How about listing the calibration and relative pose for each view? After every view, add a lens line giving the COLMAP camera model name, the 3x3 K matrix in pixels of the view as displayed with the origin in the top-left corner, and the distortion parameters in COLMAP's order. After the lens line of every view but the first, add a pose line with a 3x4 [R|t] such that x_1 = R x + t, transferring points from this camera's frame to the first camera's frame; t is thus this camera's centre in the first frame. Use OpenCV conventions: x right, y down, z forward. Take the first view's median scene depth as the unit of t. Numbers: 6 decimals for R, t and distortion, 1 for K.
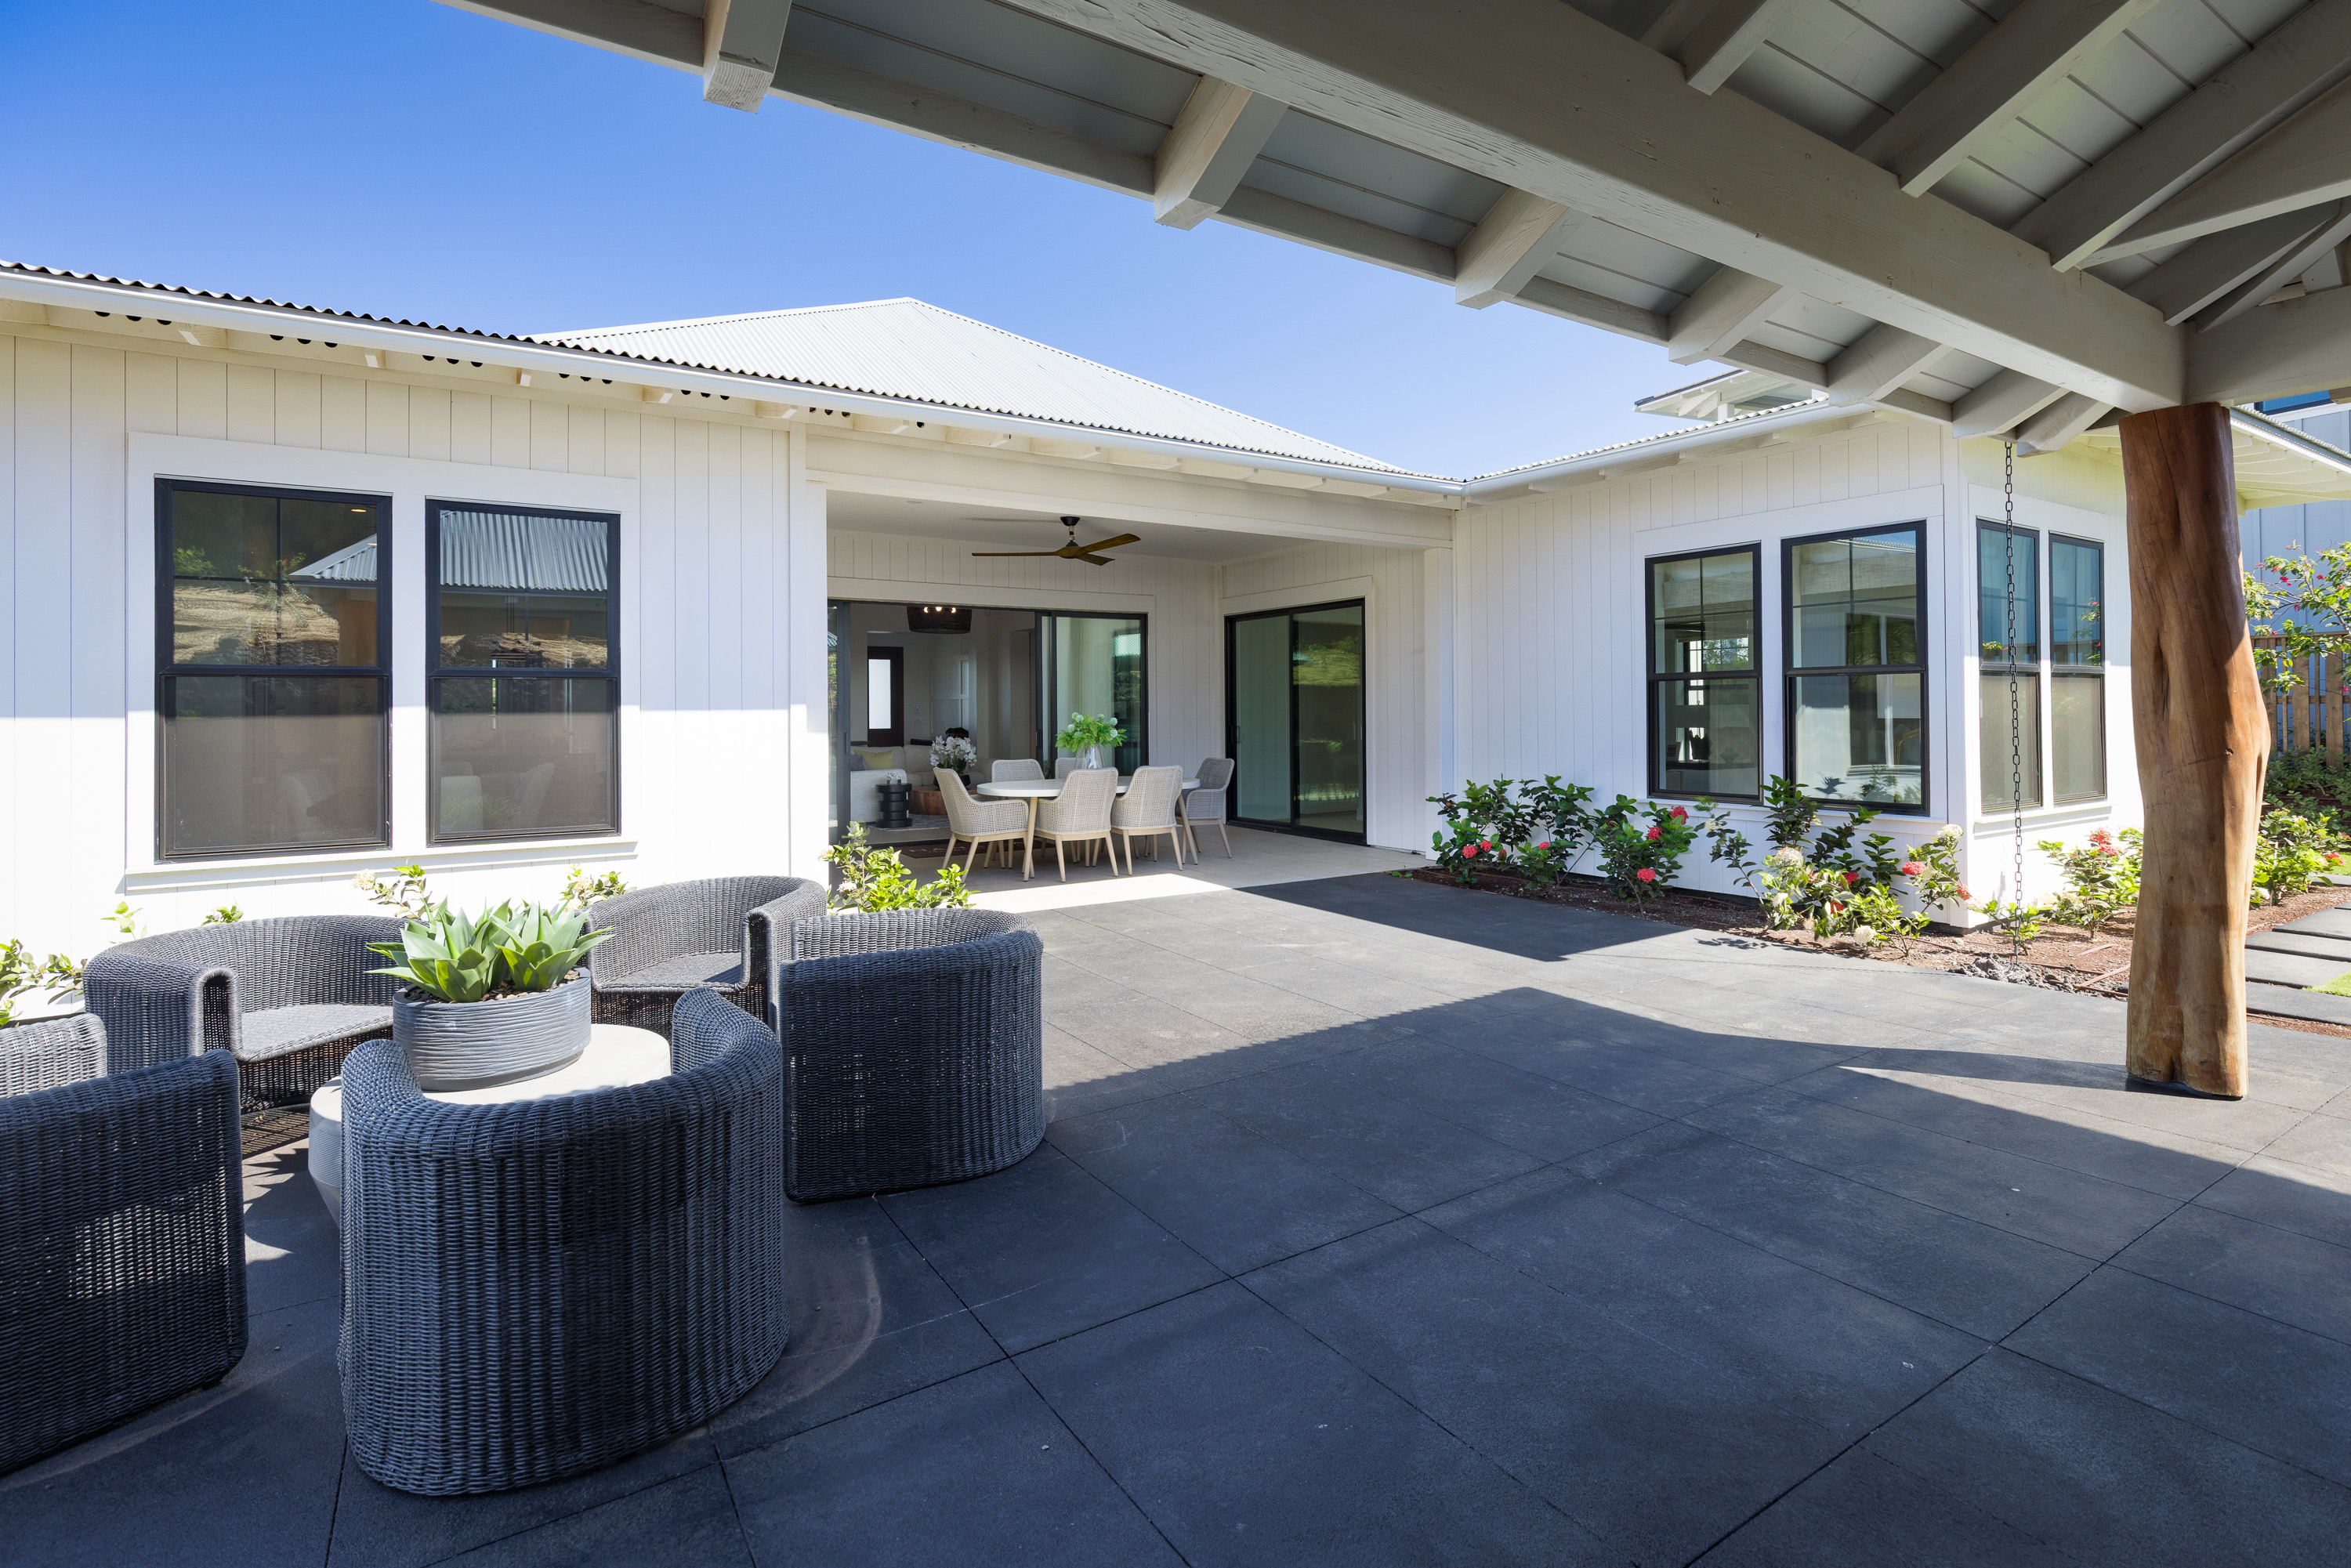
lens RADIAL K [[1101.1, 0, 1182.4], [0, 1101.1, 772.2], [0, 0, 1]] dist [-0.000884, 0.000184]
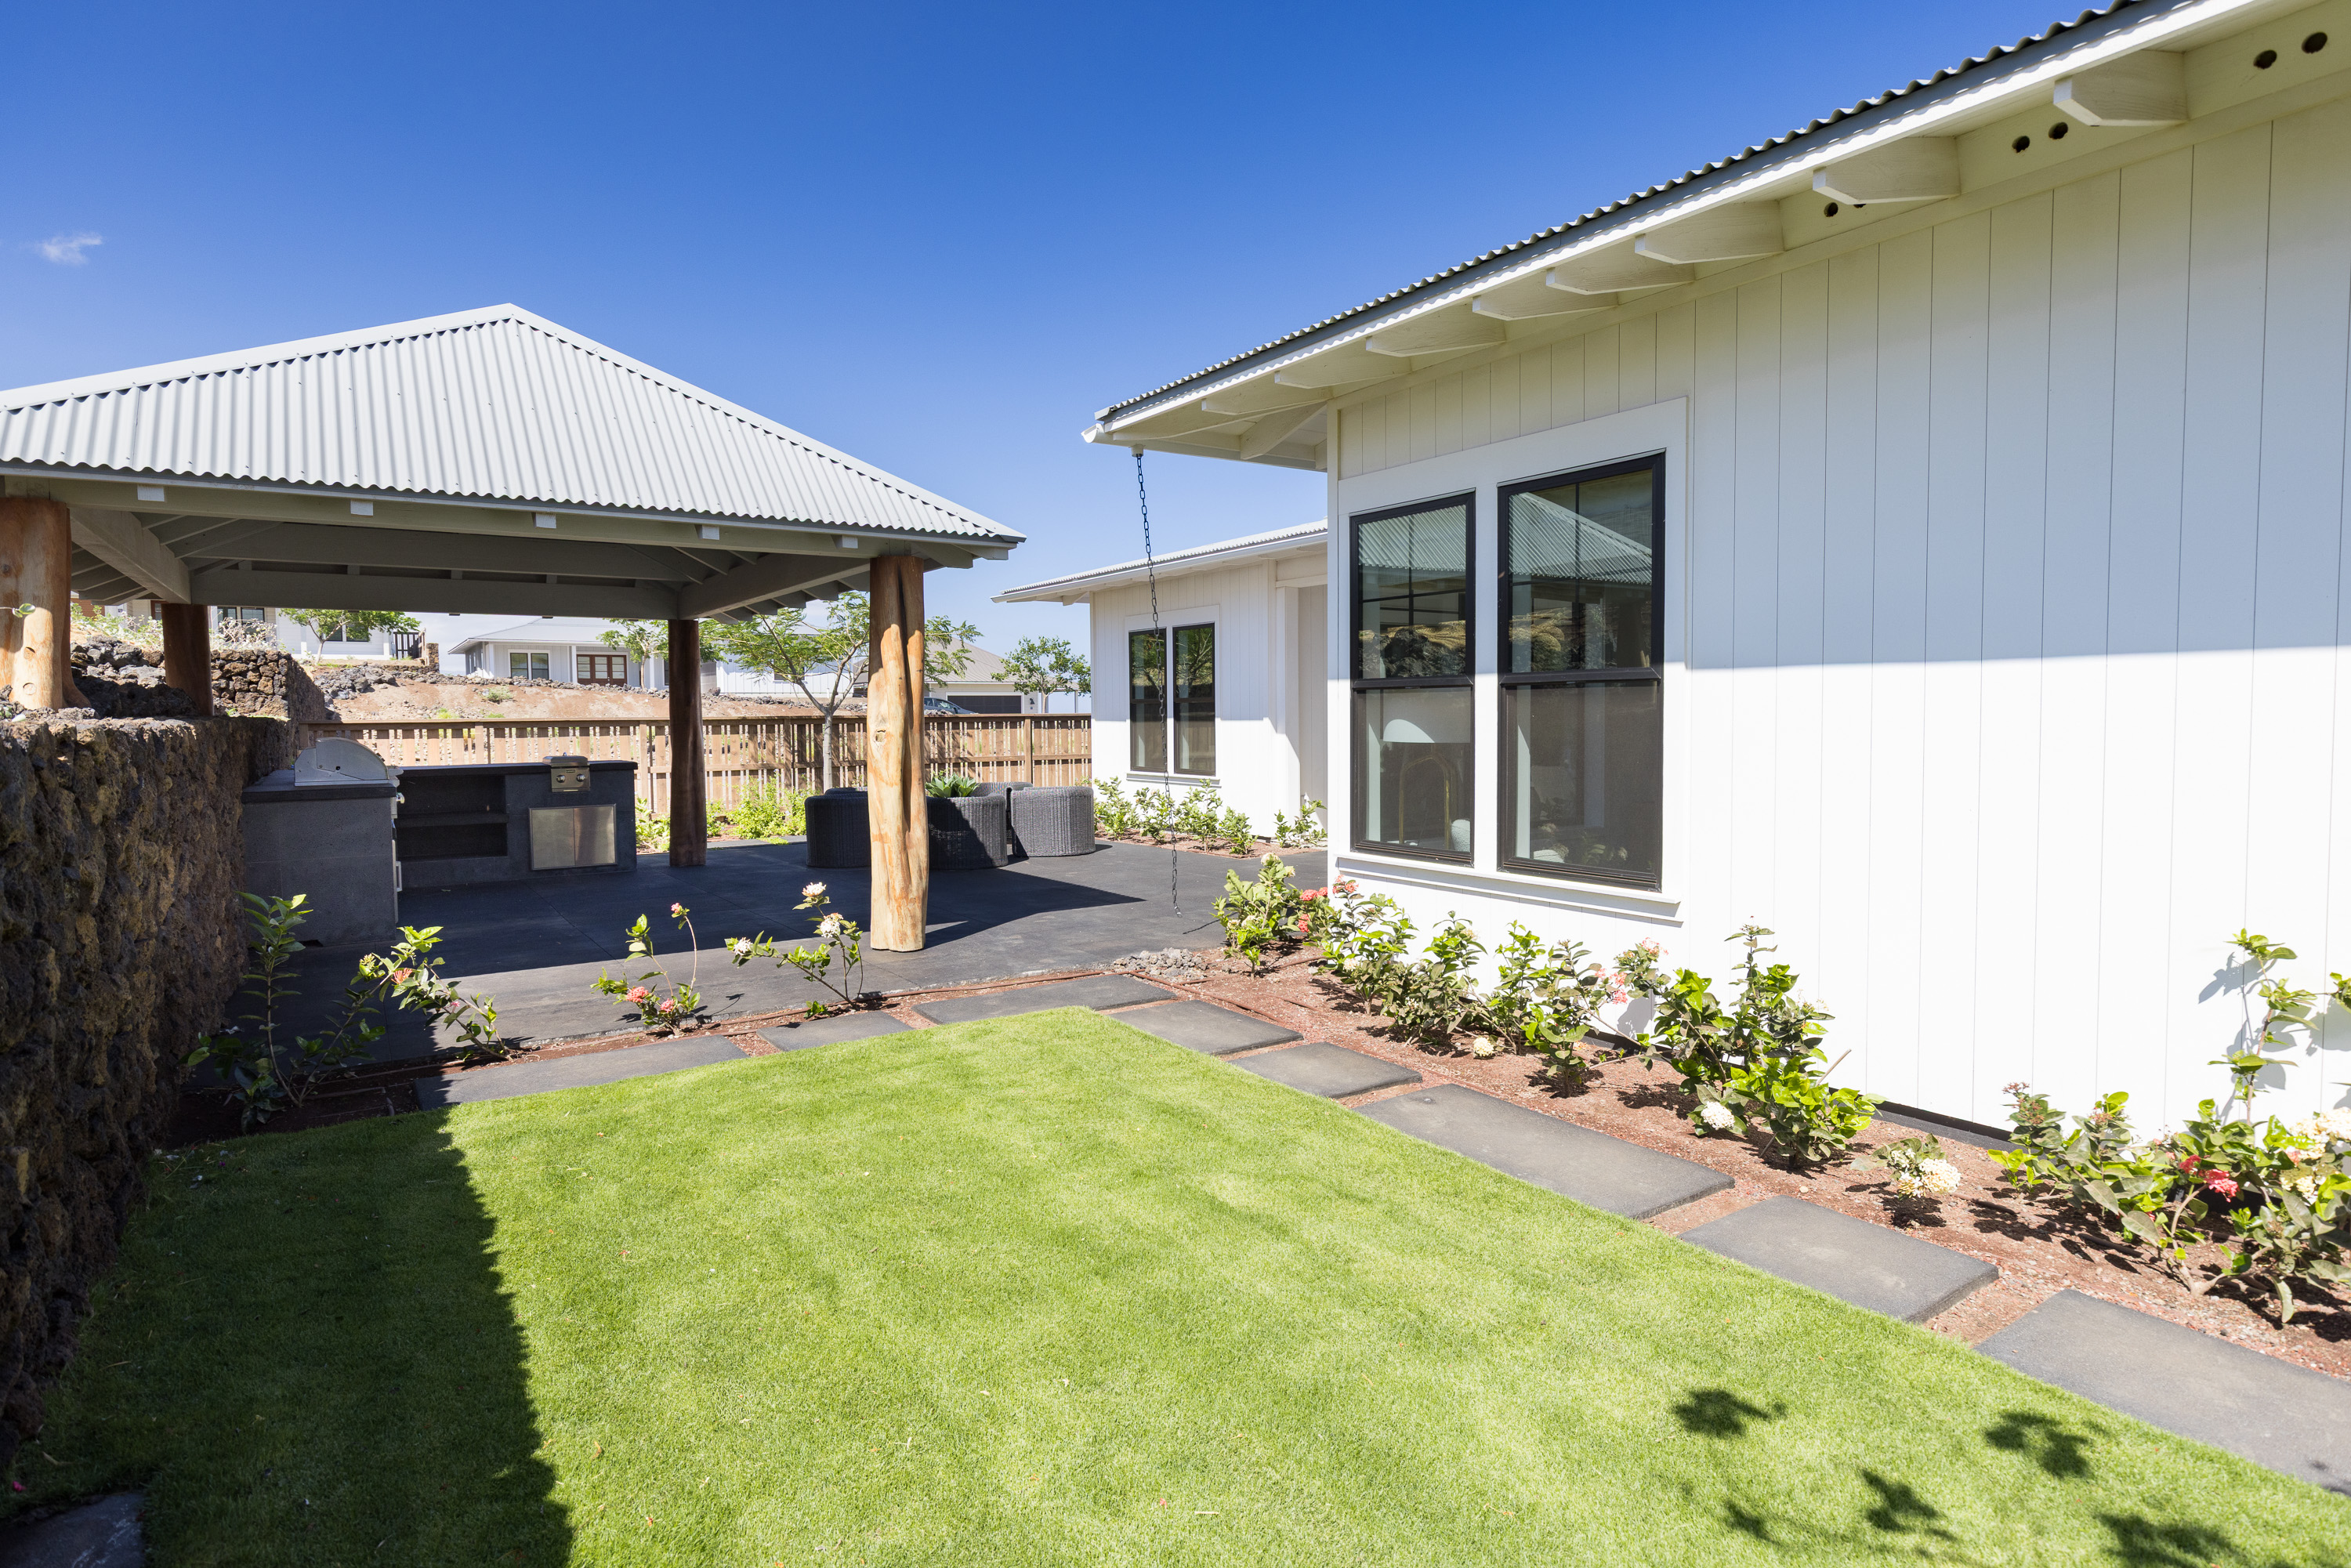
lens RADIAL K [[1277.7, 0, 1175.5], [0, 1277.7, 784.0], [0, 0, 1]] dist [0.003362, 0.000348]
pose [[-0.002743, 0.061374, -0.998111, 1.887580], [-0.049693, 0.996873, 0.061434, -0.072303], [0.998761, 0.049767, 0.000316, 0.934894]]
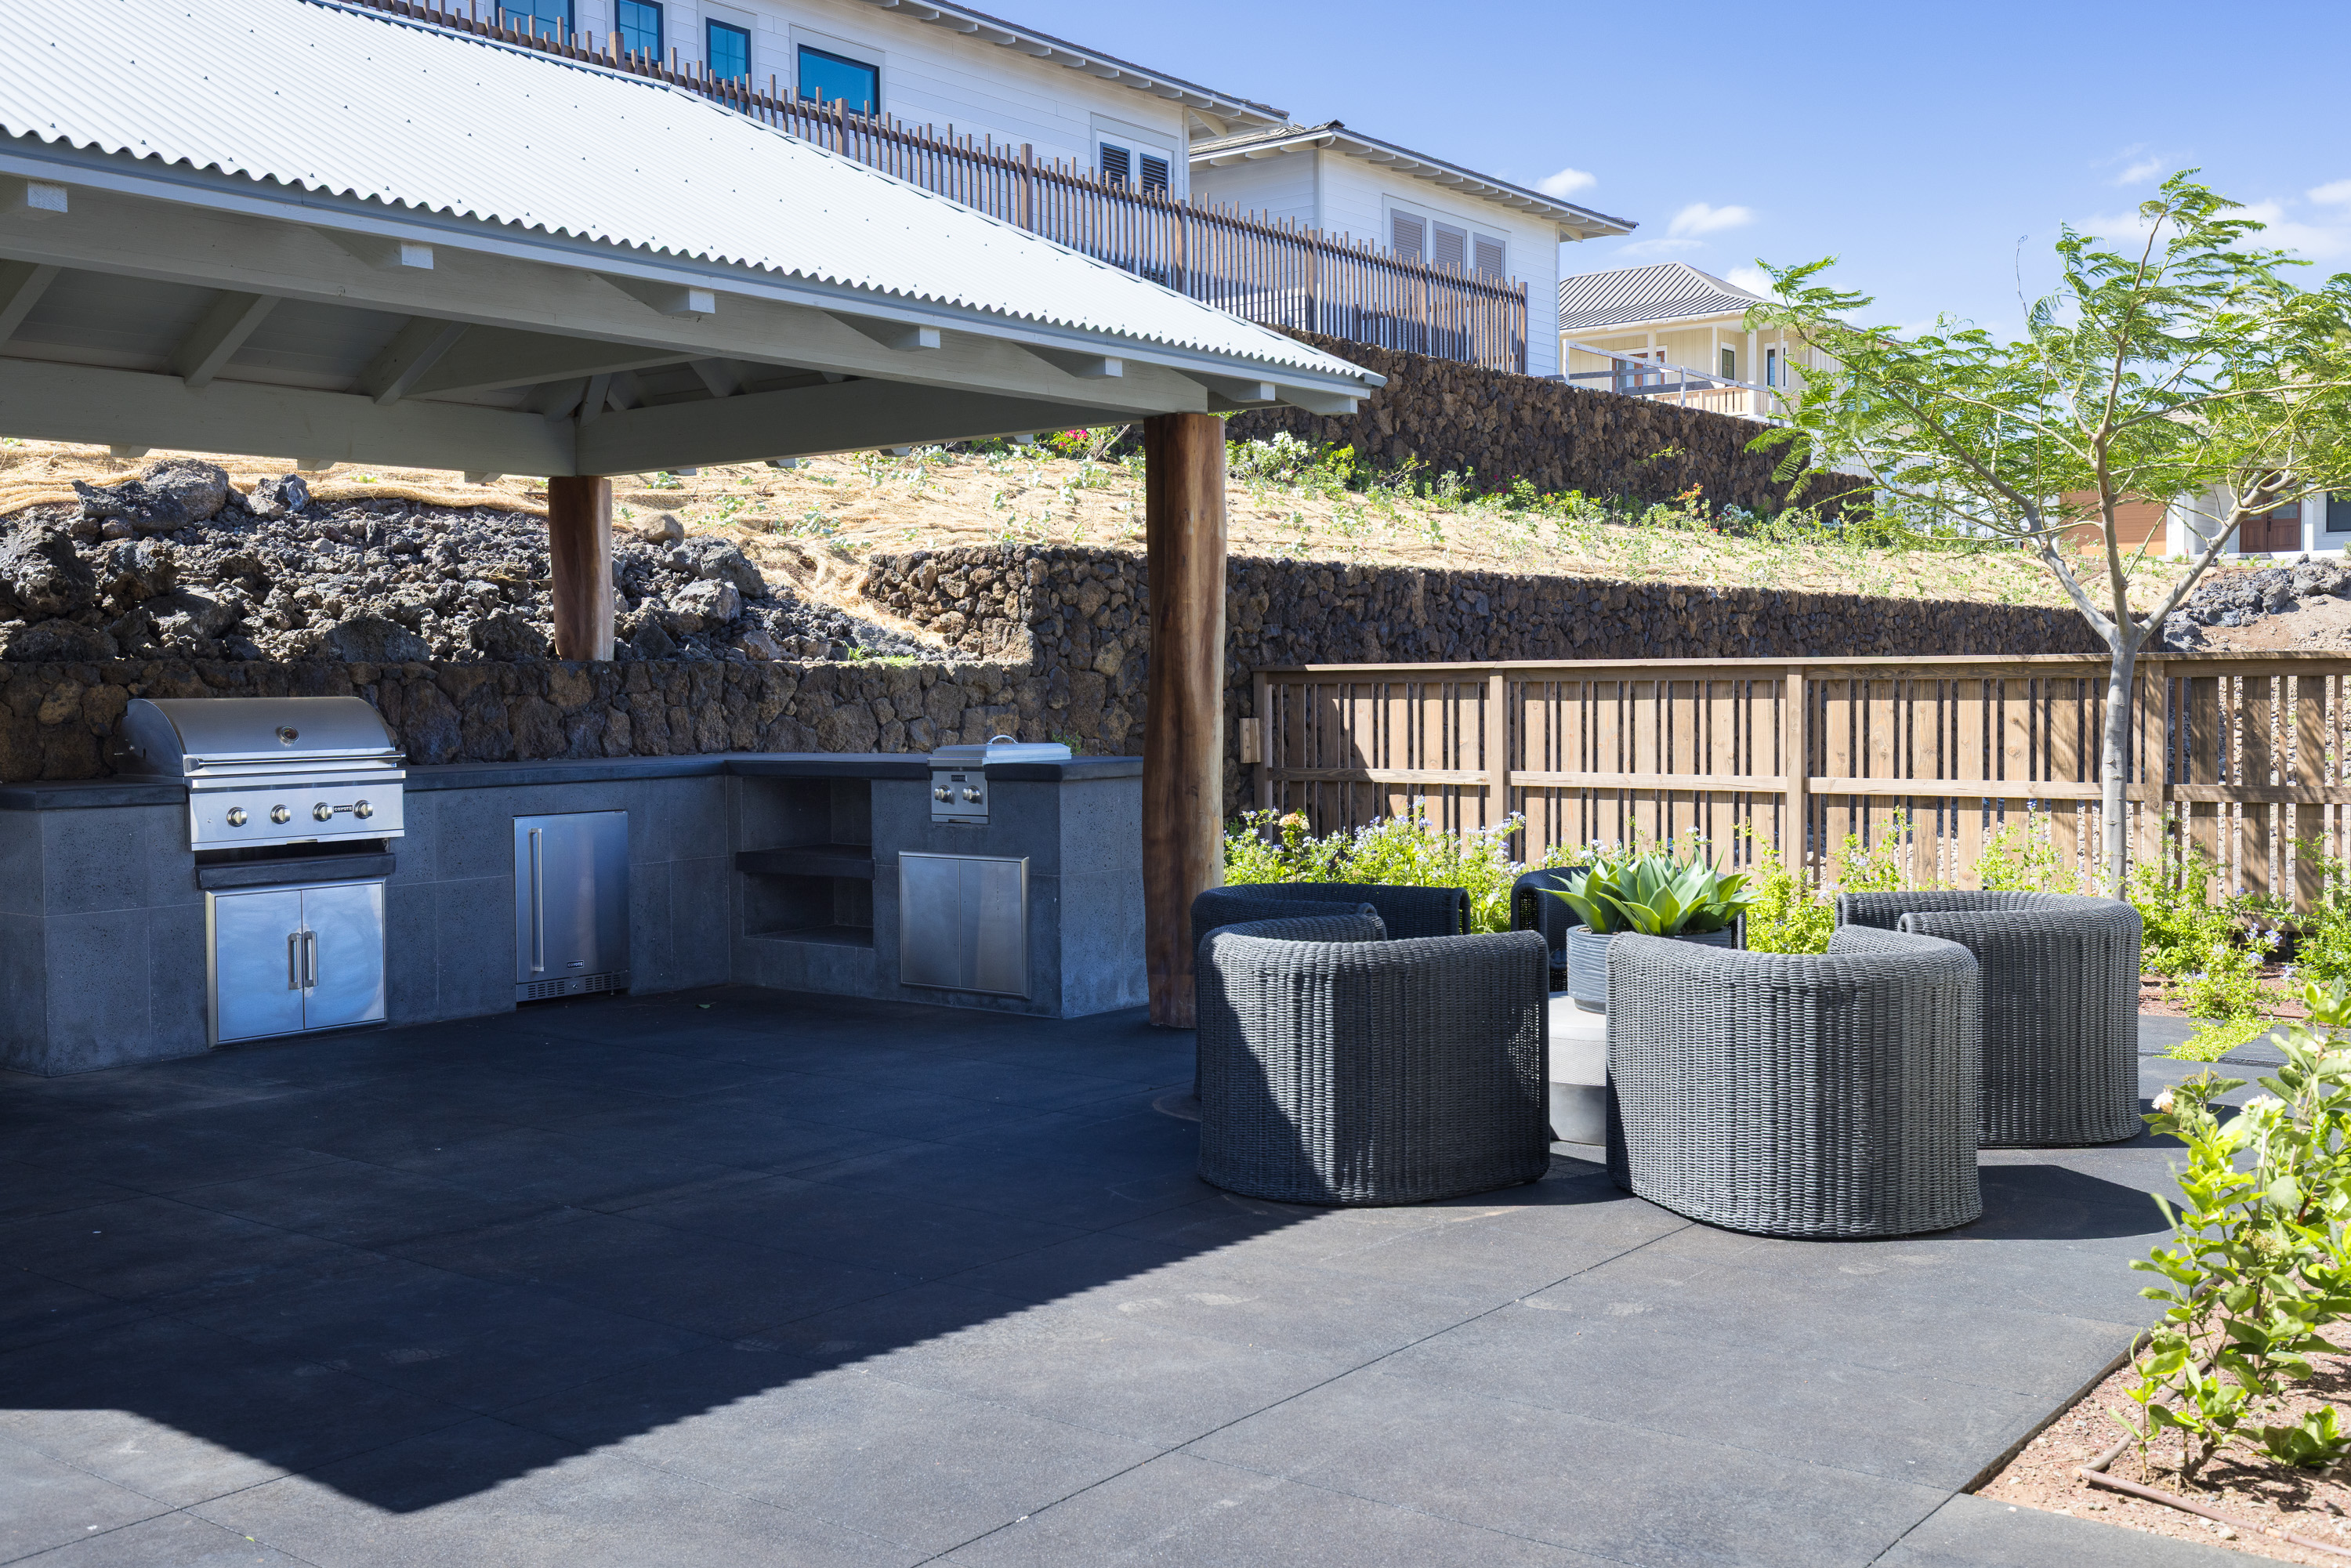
lens RADIAL K [[2178.9, 0, 1175.5], [0, 2178.9, 784.0], [0, 0, 1]] dist [0.039303, -0.001325]
pose [[-0.948910, 0.027713, -0.314328, 0.249418], [-0.005965, 0.994383, 0.105677, -0.082088], [0.315491, 0.102153, -0.943414, 1.492027]]
